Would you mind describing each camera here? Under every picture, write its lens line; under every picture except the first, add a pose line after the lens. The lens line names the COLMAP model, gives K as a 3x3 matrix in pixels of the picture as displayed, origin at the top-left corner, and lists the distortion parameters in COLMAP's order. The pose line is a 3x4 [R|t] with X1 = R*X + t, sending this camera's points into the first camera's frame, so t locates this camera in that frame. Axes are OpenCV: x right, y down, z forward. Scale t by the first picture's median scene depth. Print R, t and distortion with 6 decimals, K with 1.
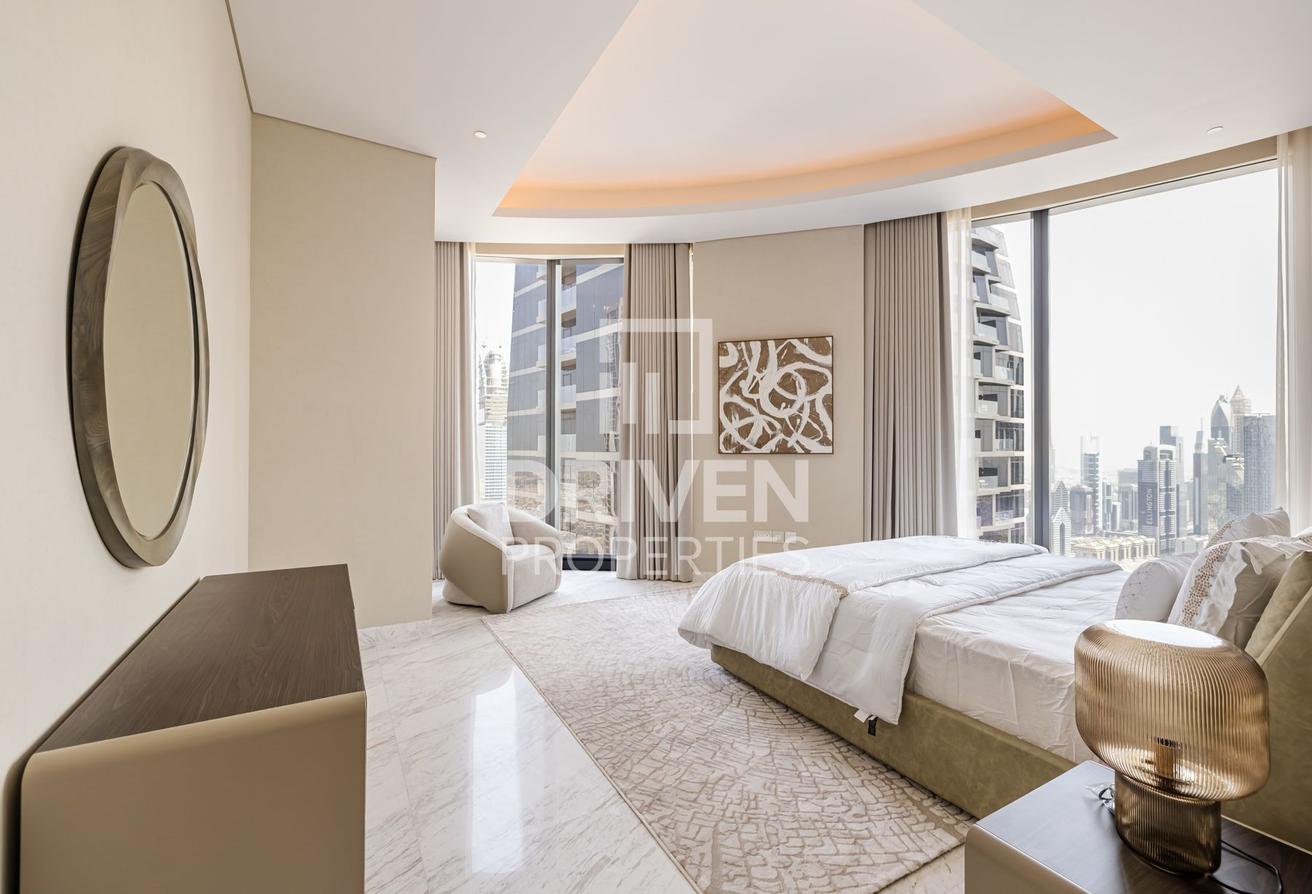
lens RADIAL K [[547.8, 0, 653.9], [0, 547.8, 445.4], [0, 0, 1]] dist [-0.001840, -0.000481]
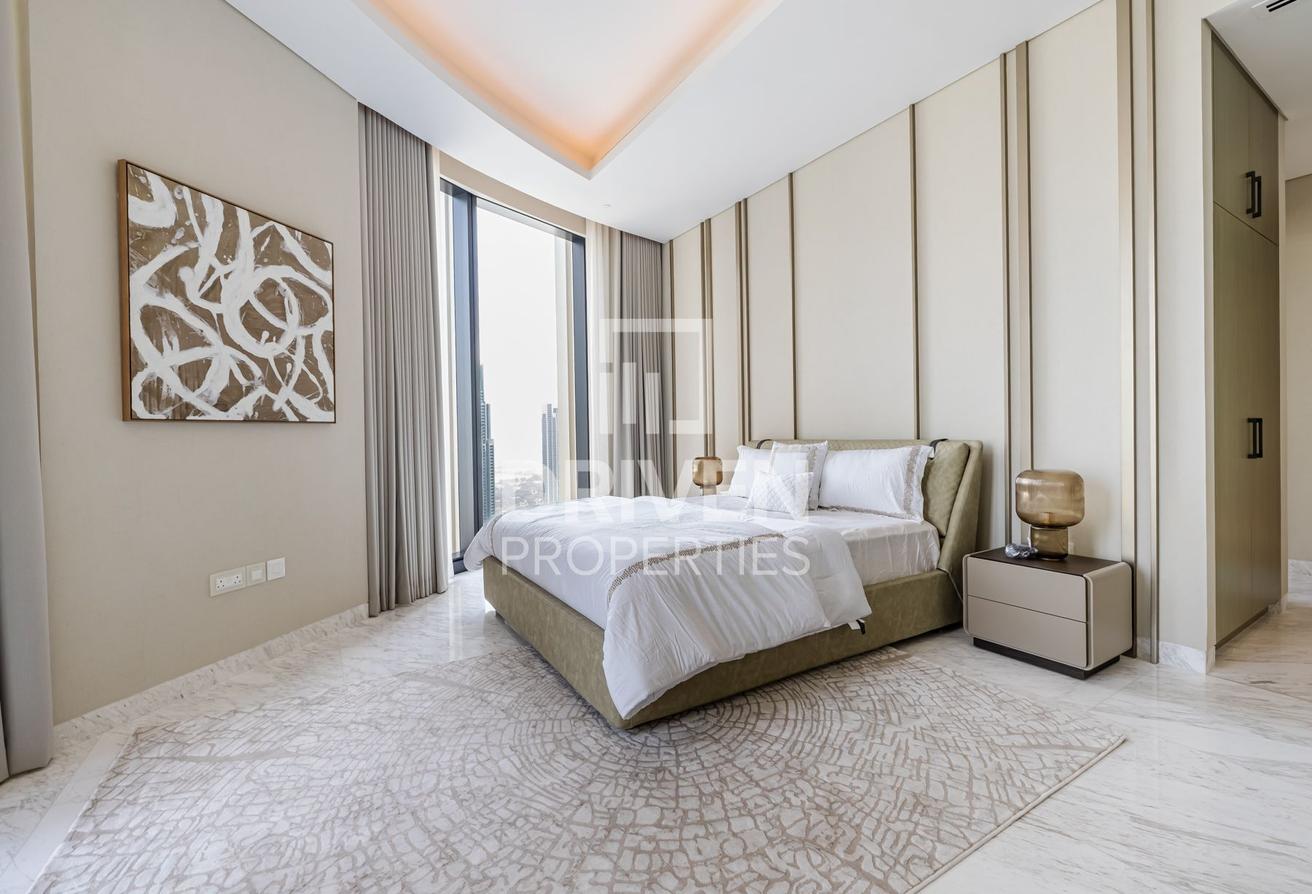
lens RADIAL K [[547.8, 0, 654.1], [0, 547.8, 440.1], [0, 0, 1]] dist [-0.001840, -0.000481]
pose [[-0.029360, -0.014592, 0.999462, -0.333319], [0.010507, 0.999834, 0.014906, 0.029185], [-0.999514, 0.010939, -0.029201, 0.618660]]
